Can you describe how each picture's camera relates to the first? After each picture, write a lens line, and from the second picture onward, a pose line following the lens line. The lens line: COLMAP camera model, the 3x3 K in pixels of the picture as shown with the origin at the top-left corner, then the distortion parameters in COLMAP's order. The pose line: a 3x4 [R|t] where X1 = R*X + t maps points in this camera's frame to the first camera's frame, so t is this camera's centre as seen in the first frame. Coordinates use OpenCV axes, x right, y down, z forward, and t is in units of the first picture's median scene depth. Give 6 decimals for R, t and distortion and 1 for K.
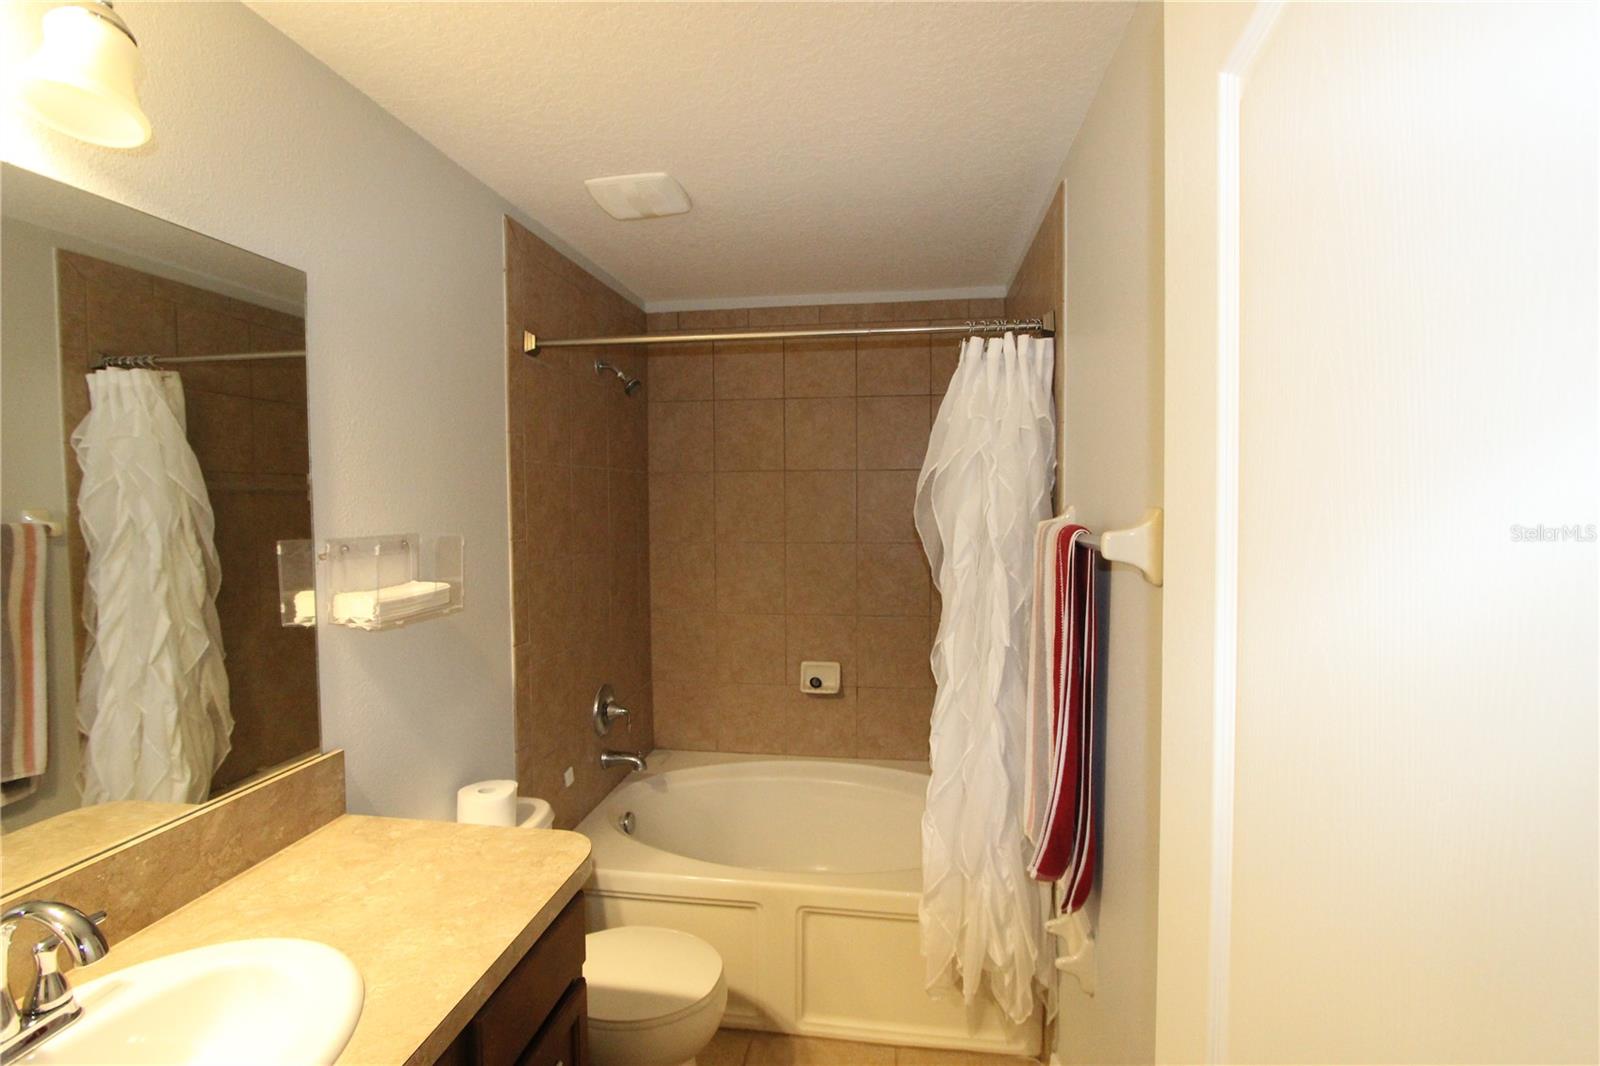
lens RADIAL K [[751.3, 0, 800.0], [0, 751.3, 533.0], [0, 0, 1]] dist [0.000459, 0.000197]
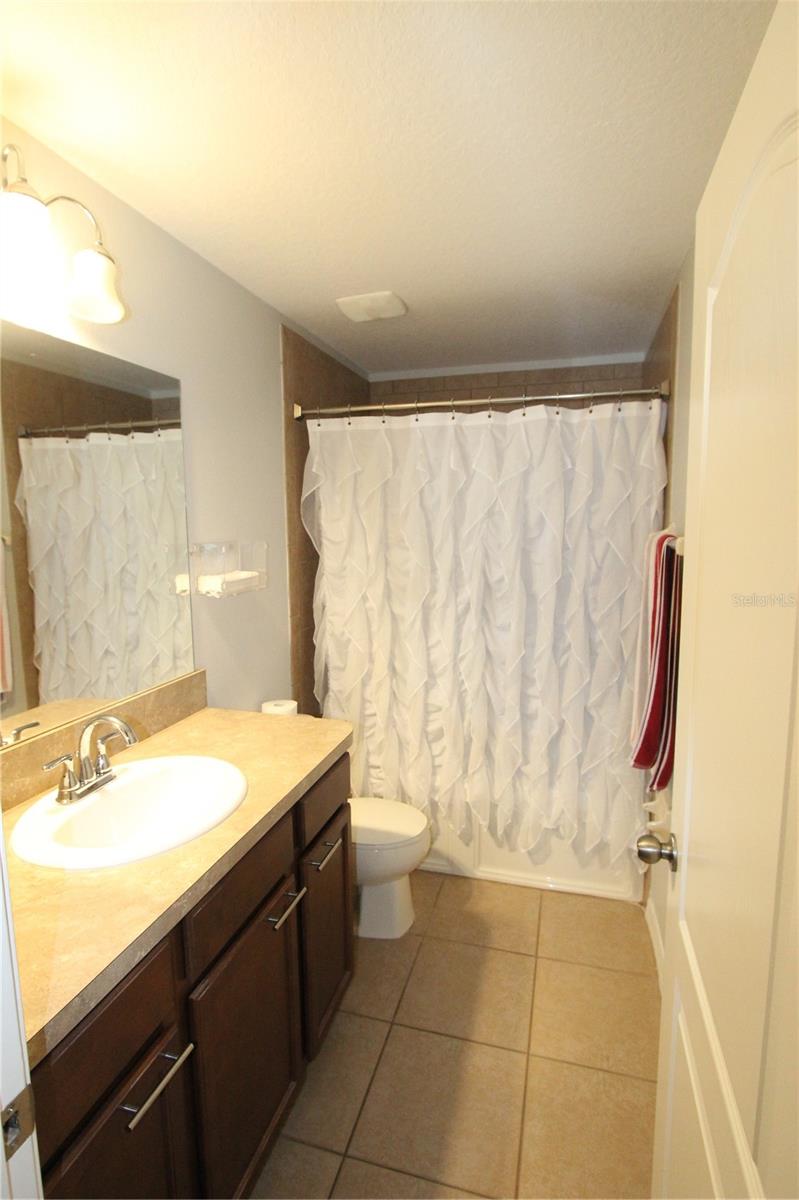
lens RADIAL K [[609.7, 0, 399.5], [0, 609.7, 600.0], [0, 0, 1]] dist [-0.016024, -0.000061]
pose [[0.991227, 0.013701, -0.131460, -0.000783], [-0.002490, 0.996372, 0.085071, 0.016548], [0.132149, -0.083997, 0.987665, -0.259222]]
